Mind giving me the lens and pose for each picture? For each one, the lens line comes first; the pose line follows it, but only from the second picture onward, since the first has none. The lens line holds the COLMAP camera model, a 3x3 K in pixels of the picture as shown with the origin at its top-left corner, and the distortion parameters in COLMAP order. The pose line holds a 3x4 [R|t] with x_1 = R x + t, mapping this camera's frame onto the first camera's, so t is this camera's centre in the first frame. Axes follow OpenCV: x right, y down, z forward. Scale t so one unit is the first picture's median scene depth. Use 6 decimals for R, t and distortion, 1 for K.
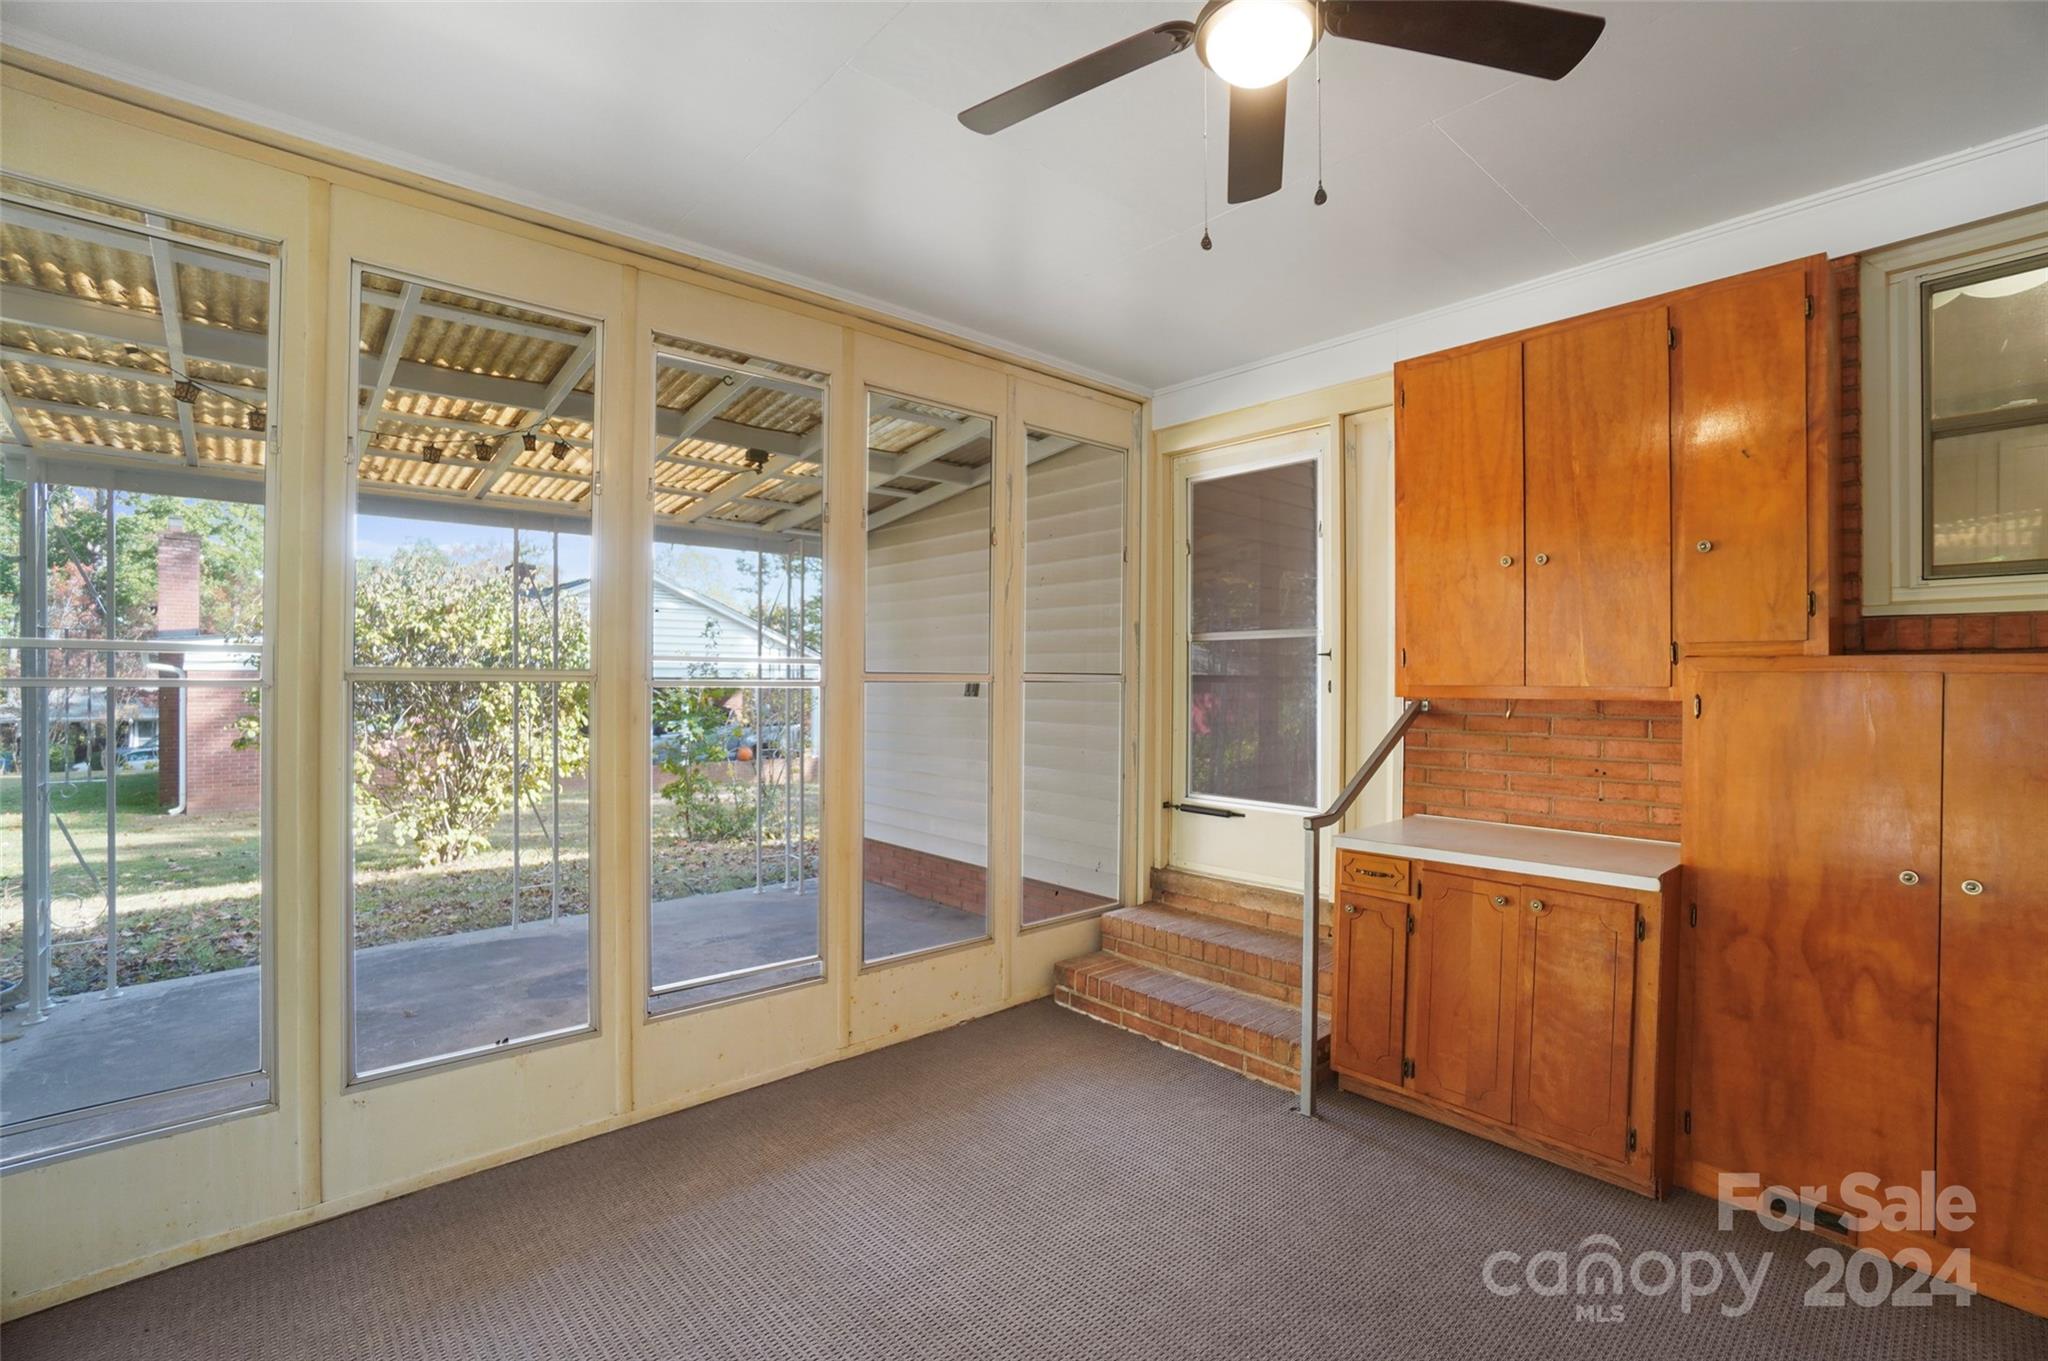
lens RADIAL K [[923.9, 0, 1009.8], [0, 923.9, 679.9], [0, 0, 1]] dist [-0.044535, 0.012694]
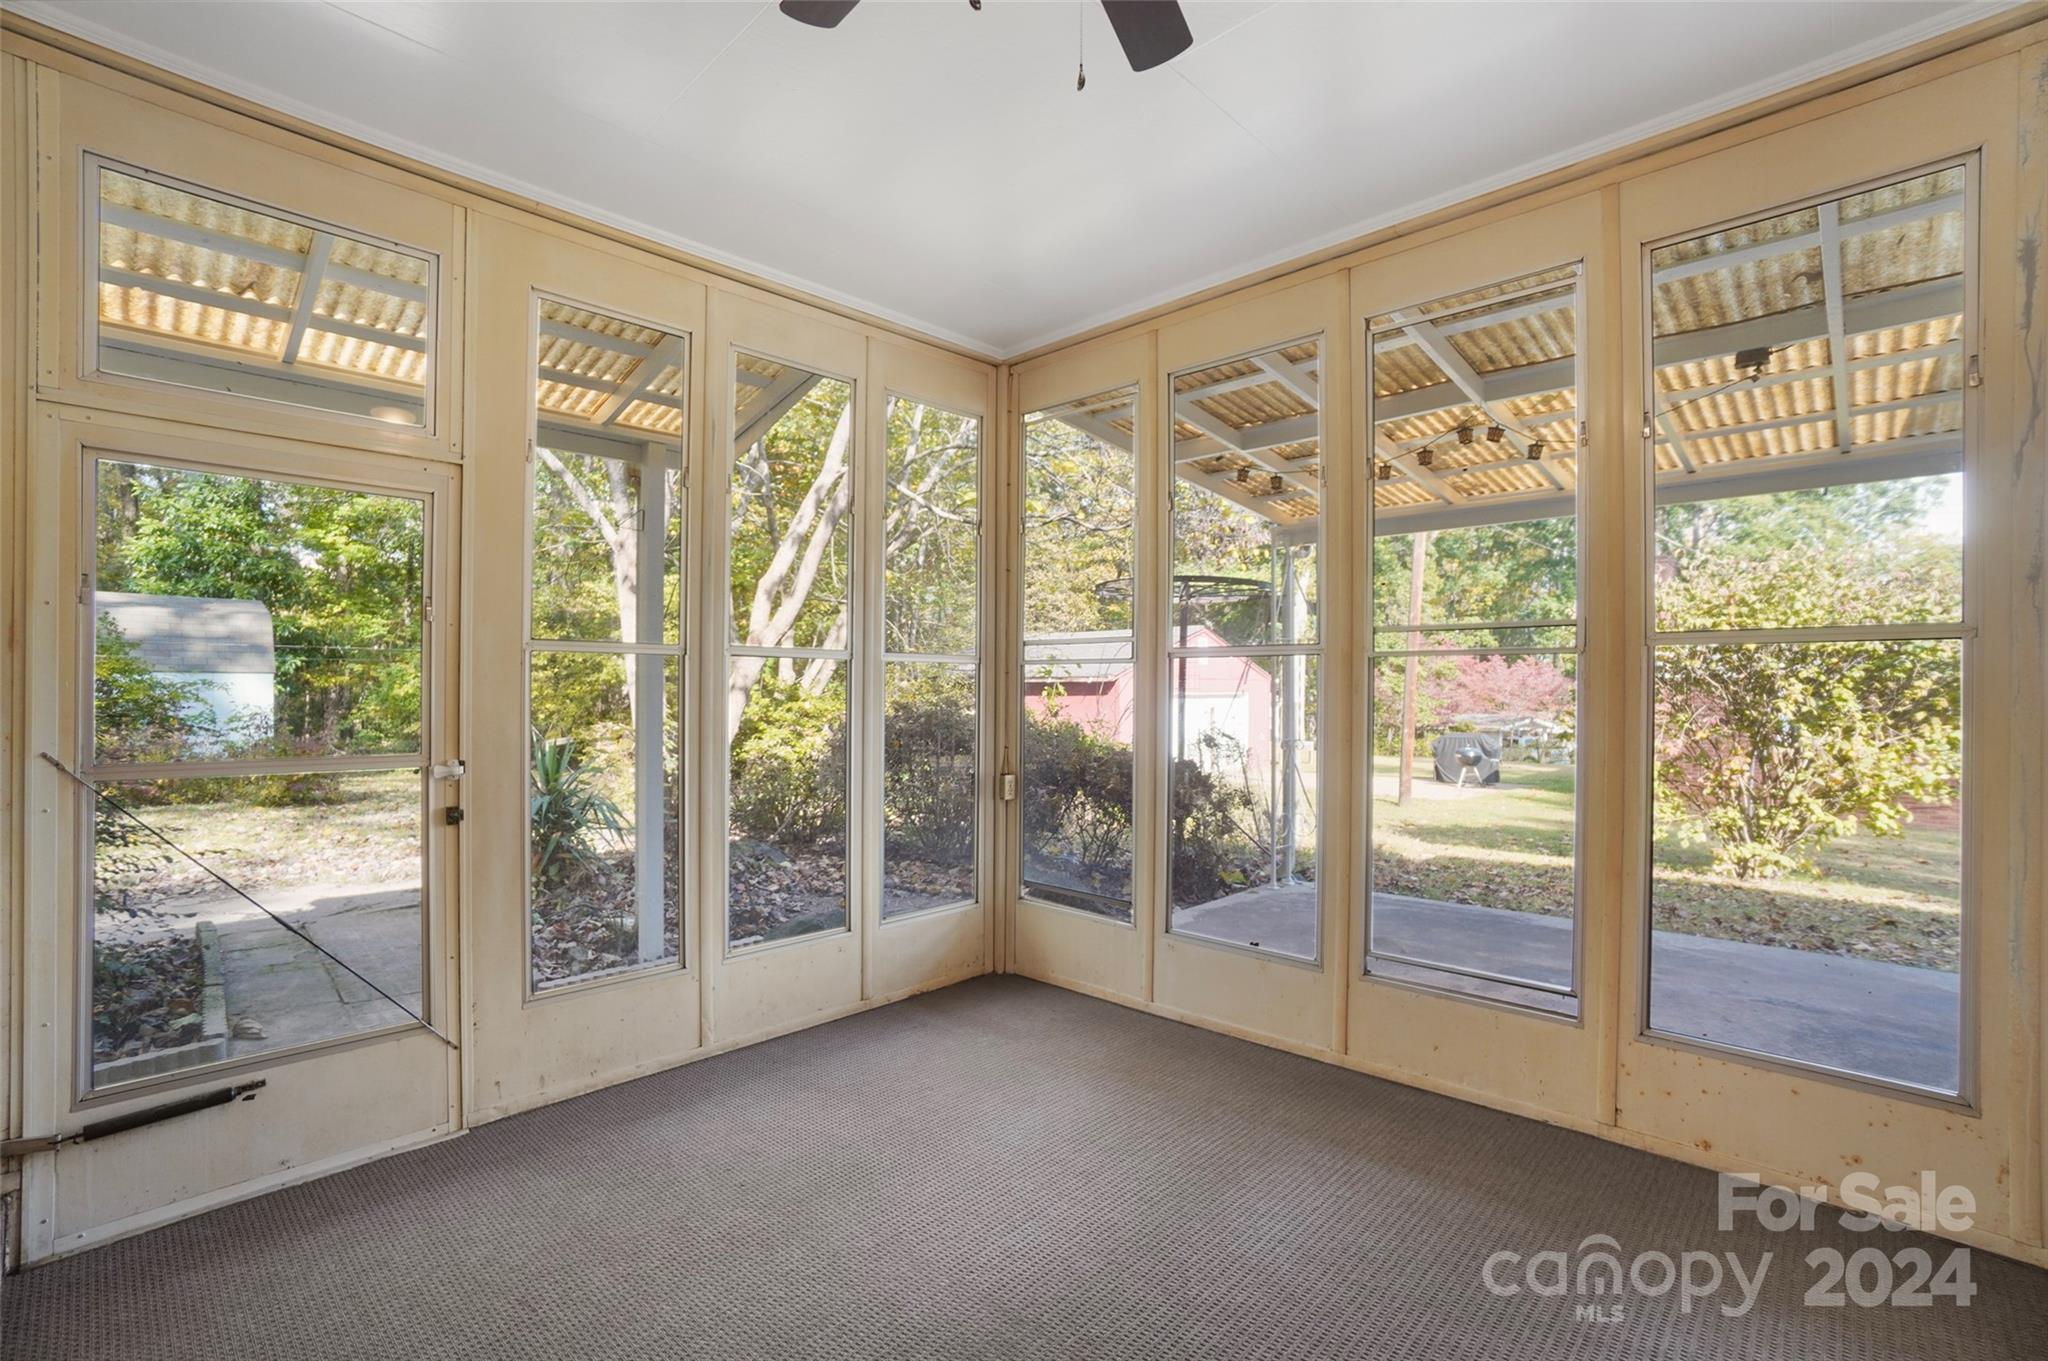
lens RADIAL K [[923.9, 0, 1012.6], [0, 923.9, 694.0], [0, 0, 1]] dist [-0.044535, 0.012694]
pose [[0.089239, 0.001833, -0.996009, 0.360951], [-0.007664, 0.999970, 0.001153, 0.035555], [0.995981, 0.007531, 0.089251, 0.313932]]
